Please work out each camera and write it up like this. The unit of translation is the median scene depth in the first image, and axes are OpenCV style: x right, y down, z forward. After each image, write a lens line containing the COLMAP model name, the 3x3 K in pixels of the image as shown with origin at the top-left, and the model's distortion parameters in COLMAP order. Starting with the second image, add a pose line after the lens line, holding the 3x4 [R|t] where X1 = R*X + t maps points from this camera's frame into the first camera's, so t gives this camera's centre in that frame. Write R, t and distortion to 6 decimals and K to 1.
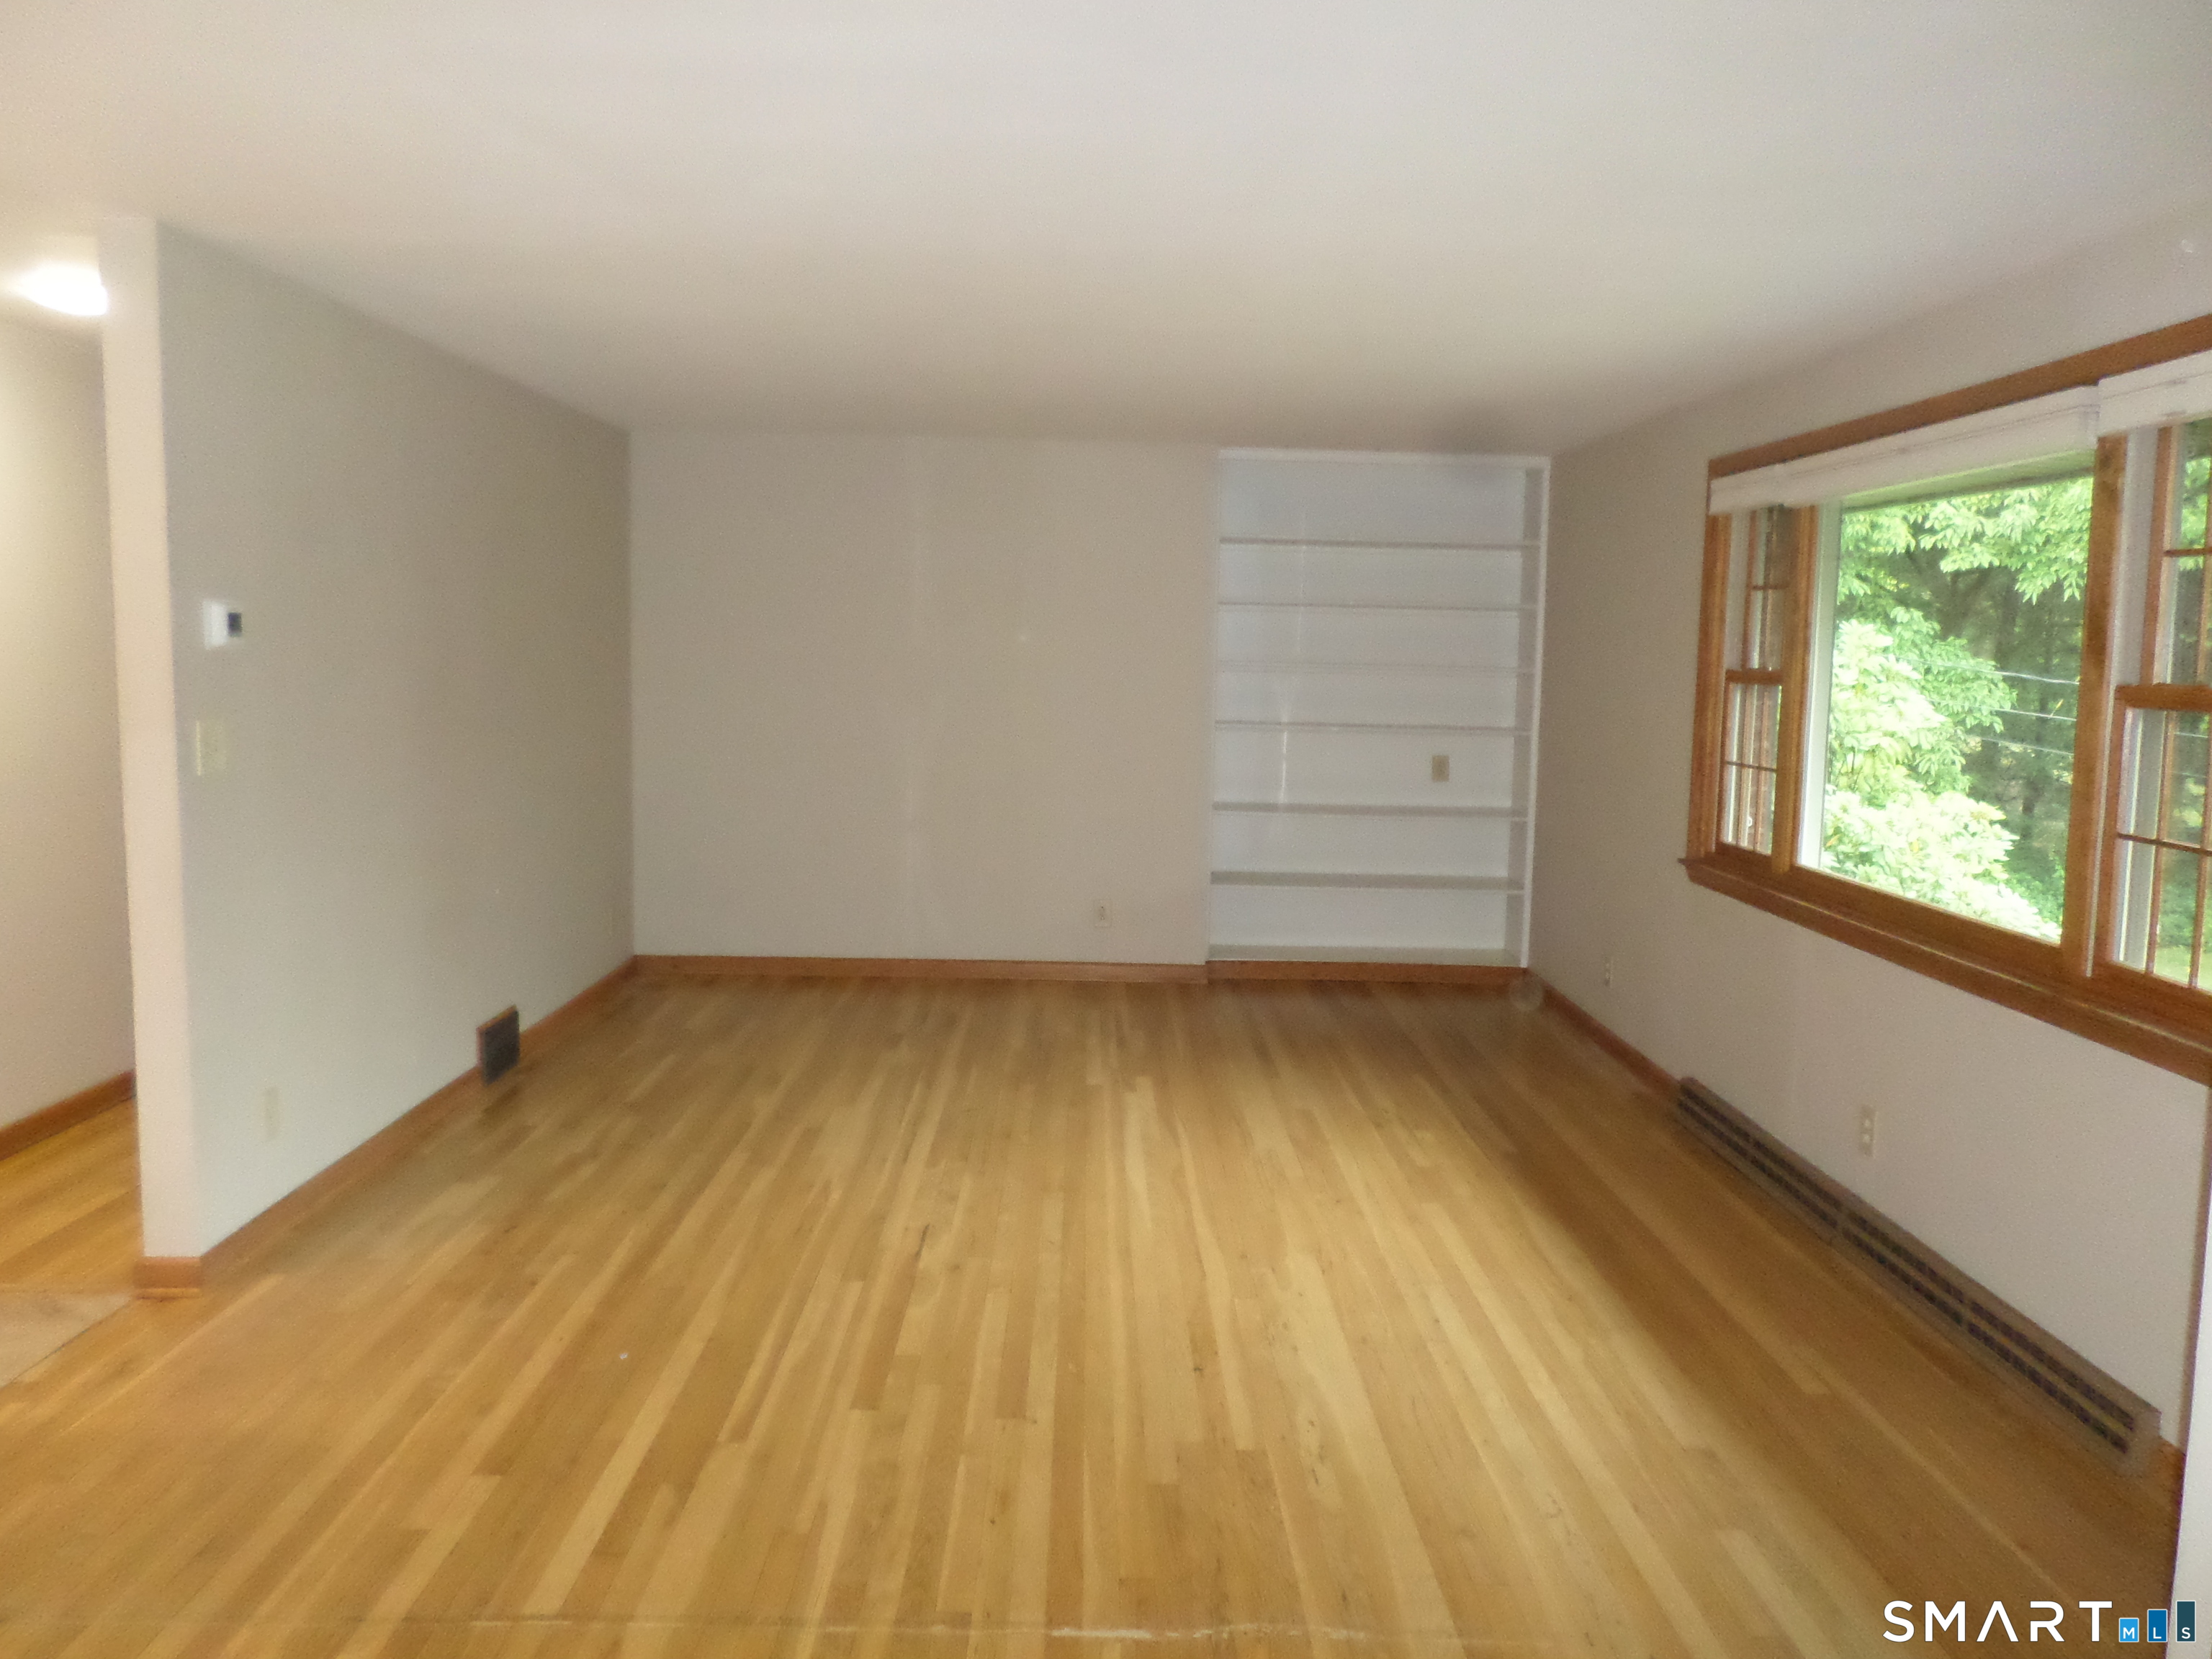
lens RADIAL K [[1684.3, 0, 1108.5], [0, 1684.3, 835.3], [0, 0, 1]] dist [-0.015704, -0.005892]
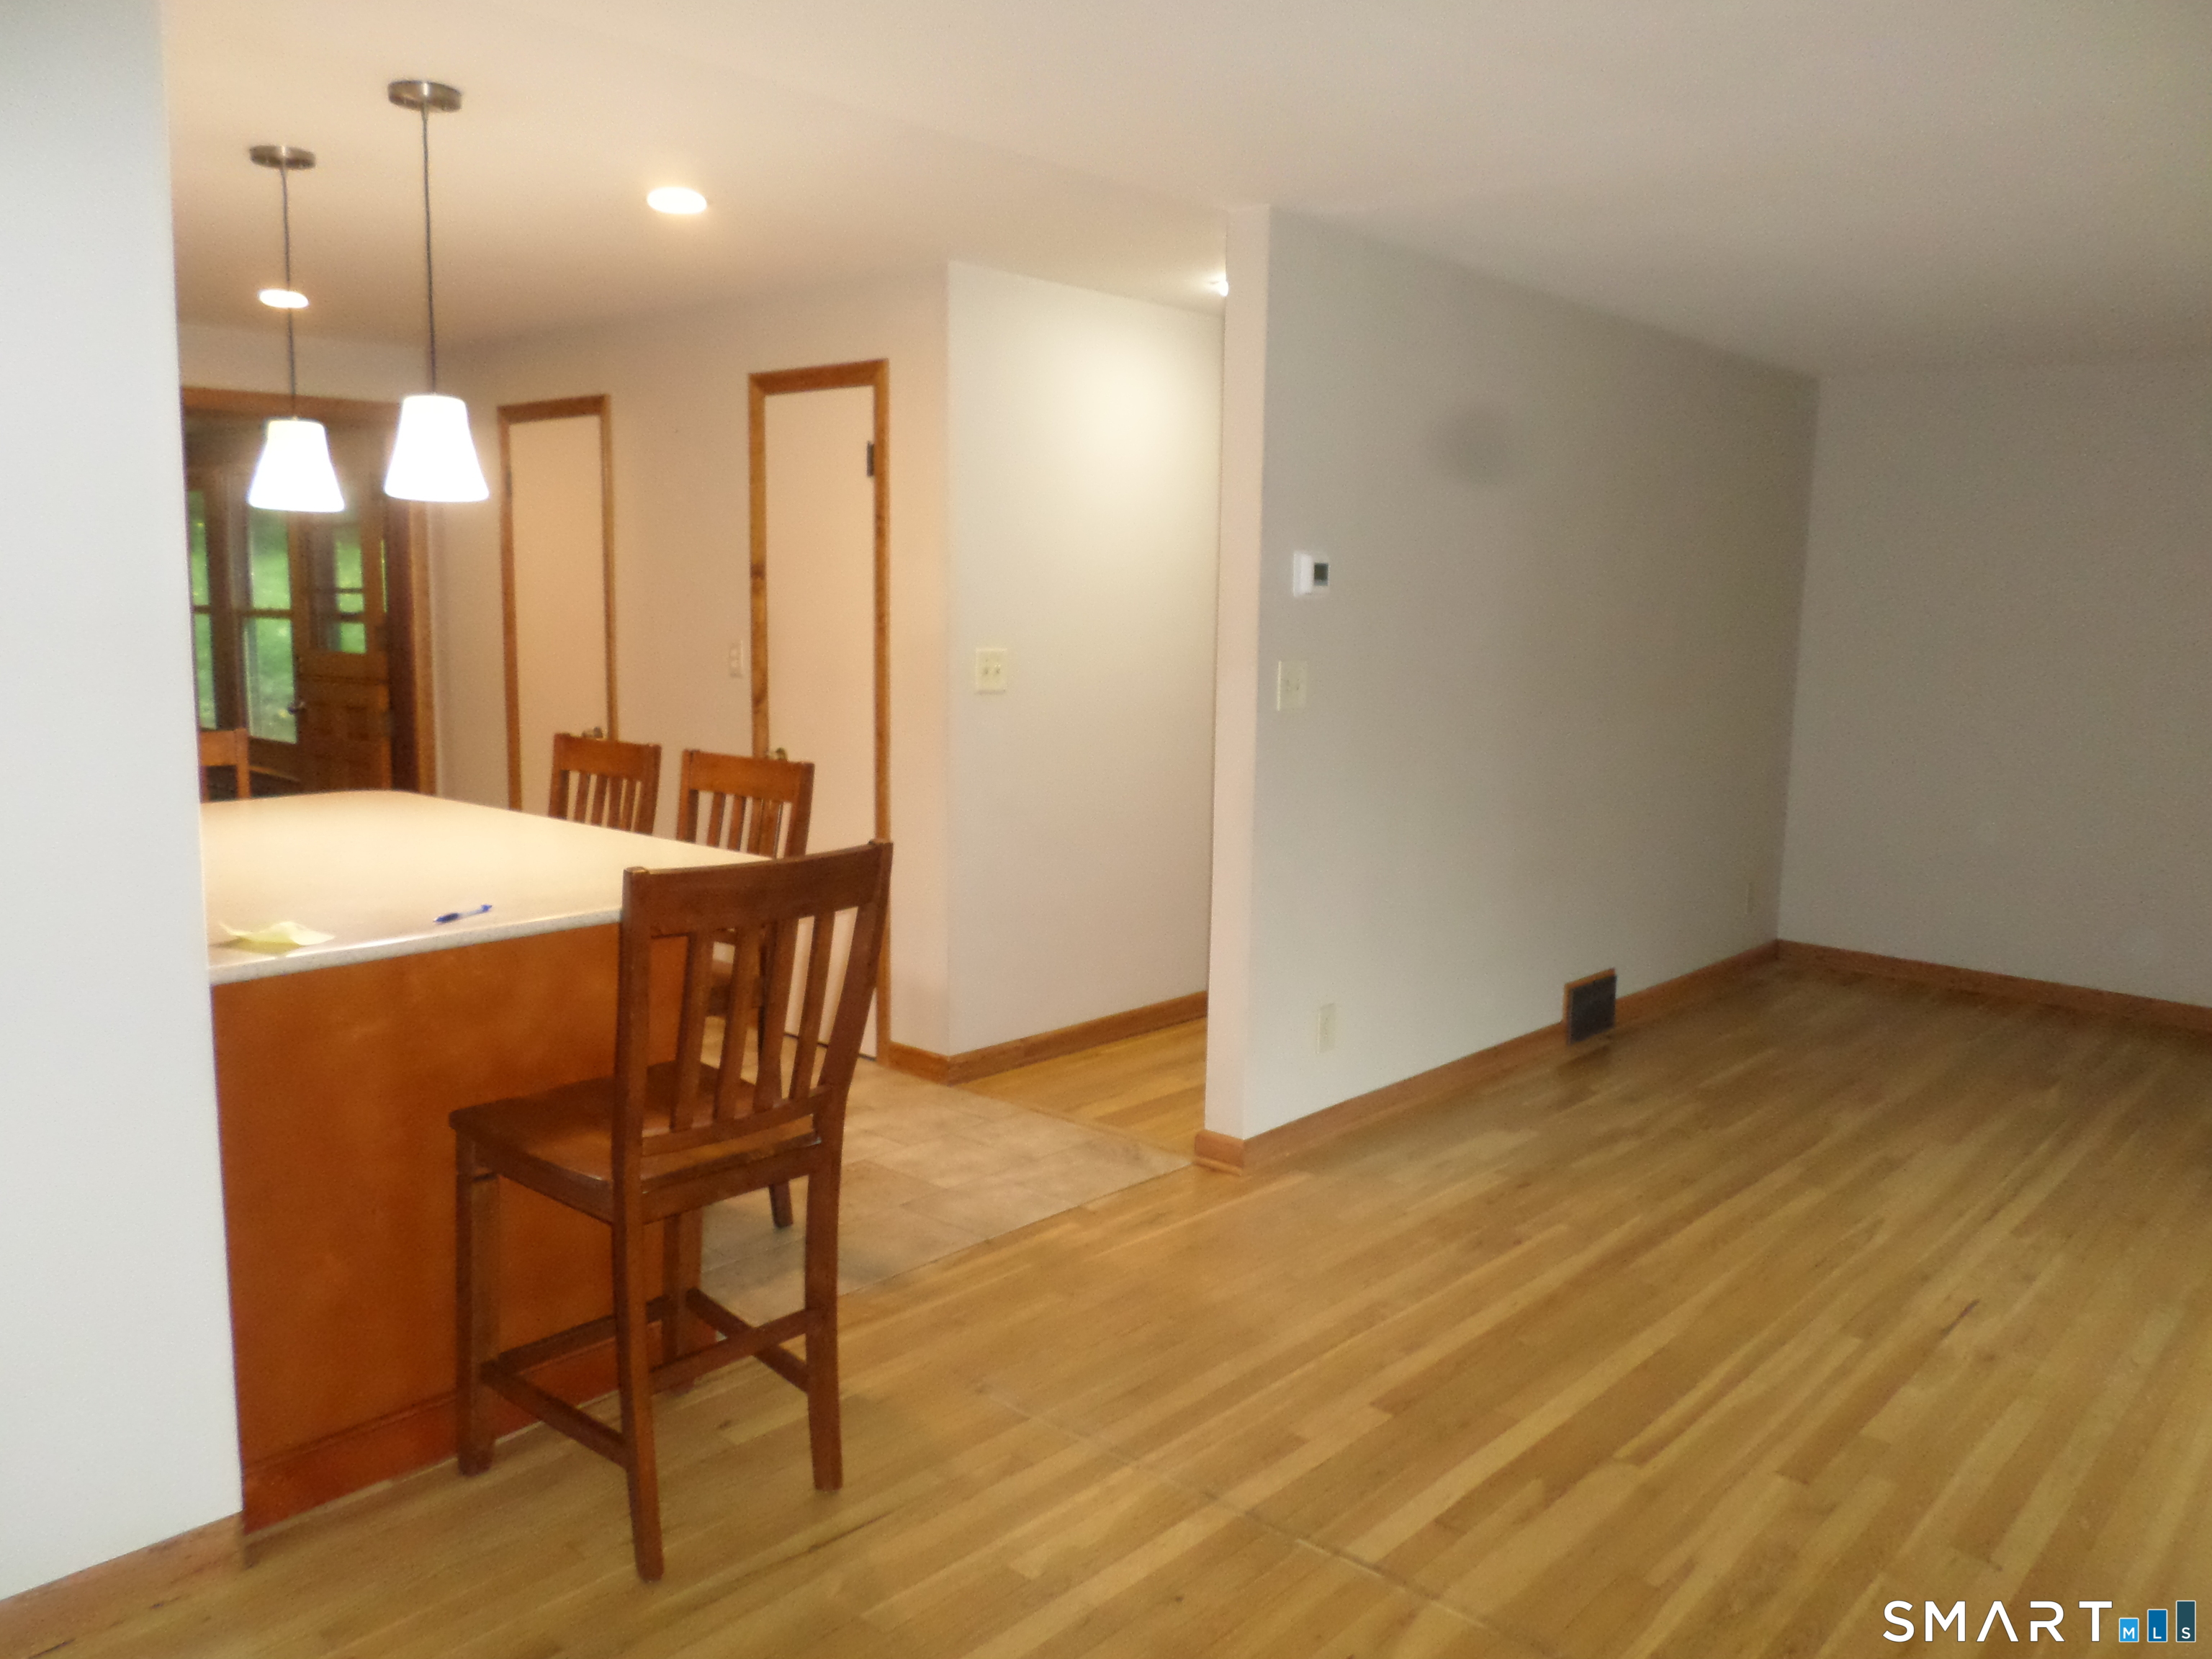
lens RADIAL K [[1684.3, 0, 1100.2], [0, 1684.3, 840.3], [0, 0, 1]] dist [-0.015704, -0.005892]
pose [[0.740814, 0.108918, -0.662821, 0.107552], [-0.095087, 0.993834, 0.057035, -0.002958], [0.664946, 0.020773, 0.746603, 0.088968]]
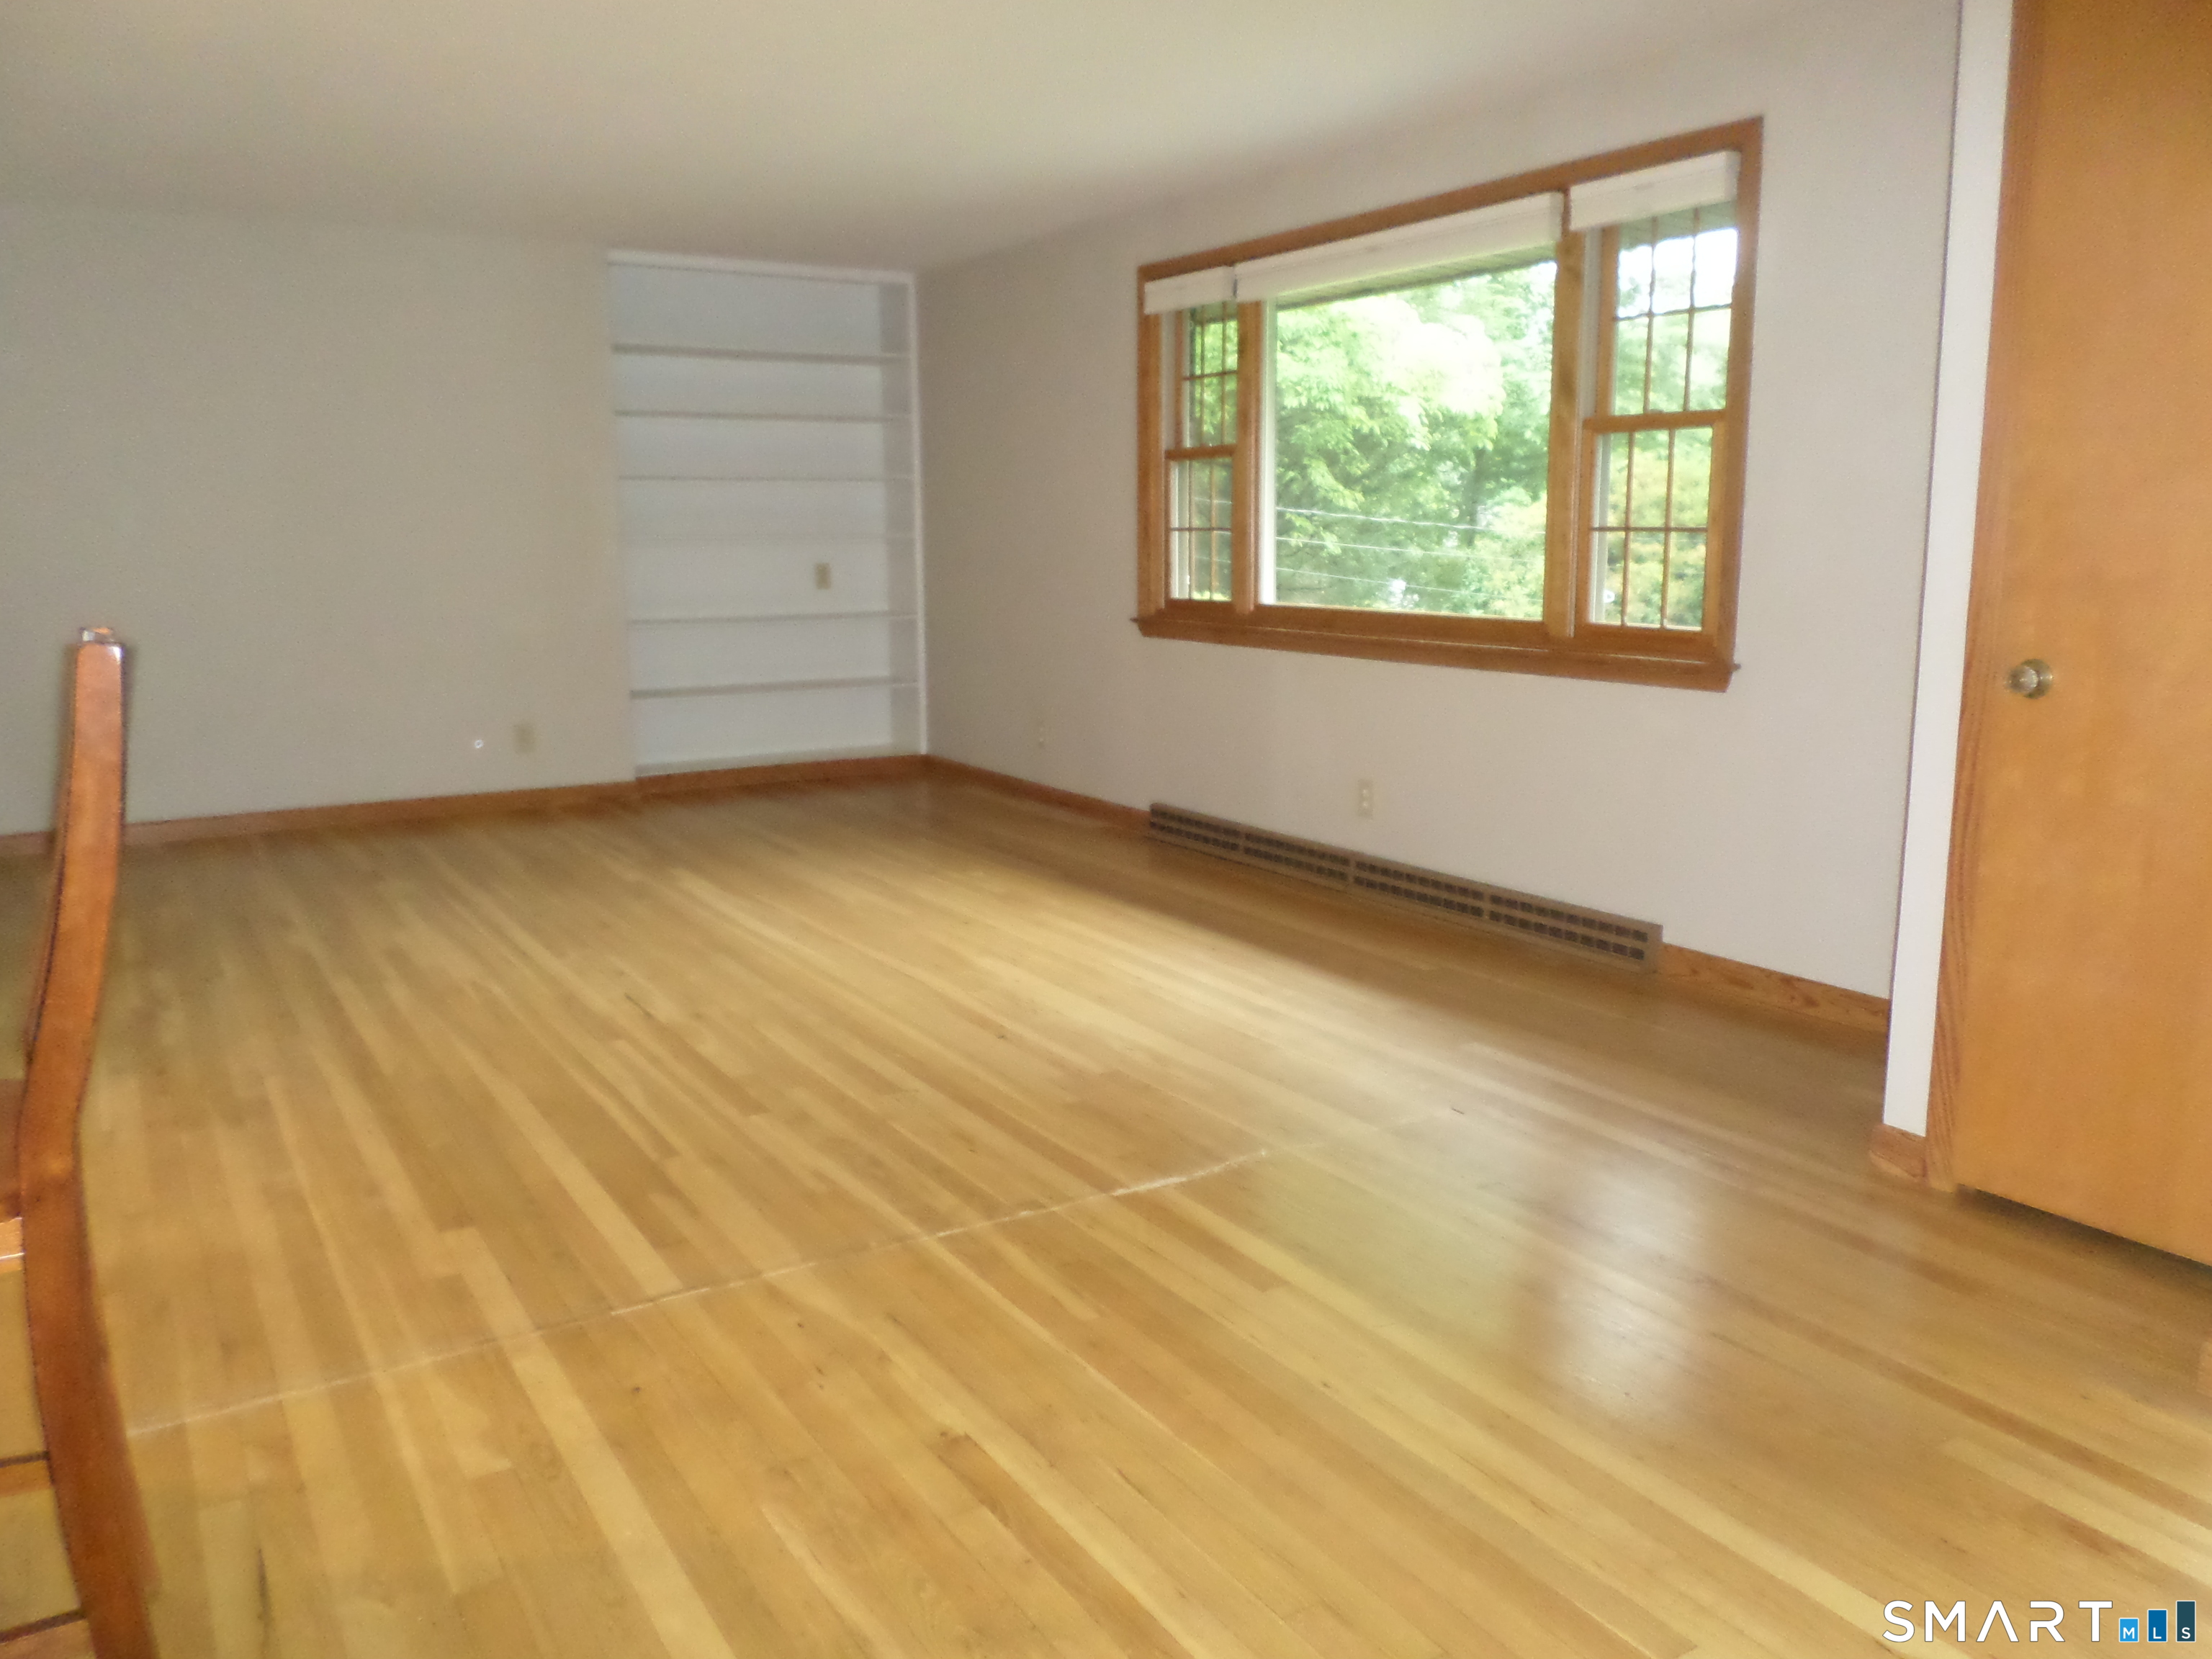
lens RADIAL K [[1684.3, 0, 1110.8], [0, 1684.3, 819.0], [0, 0, 1]] dist [-0.015704, -0.005892]
pose [[0.862760, -0.112691, 0.492895, -0.377280], [0.080803, 0.993047, 0.085605, 0.074111], [-0.499115, -0.034030, 0.865868, -0.005462]]
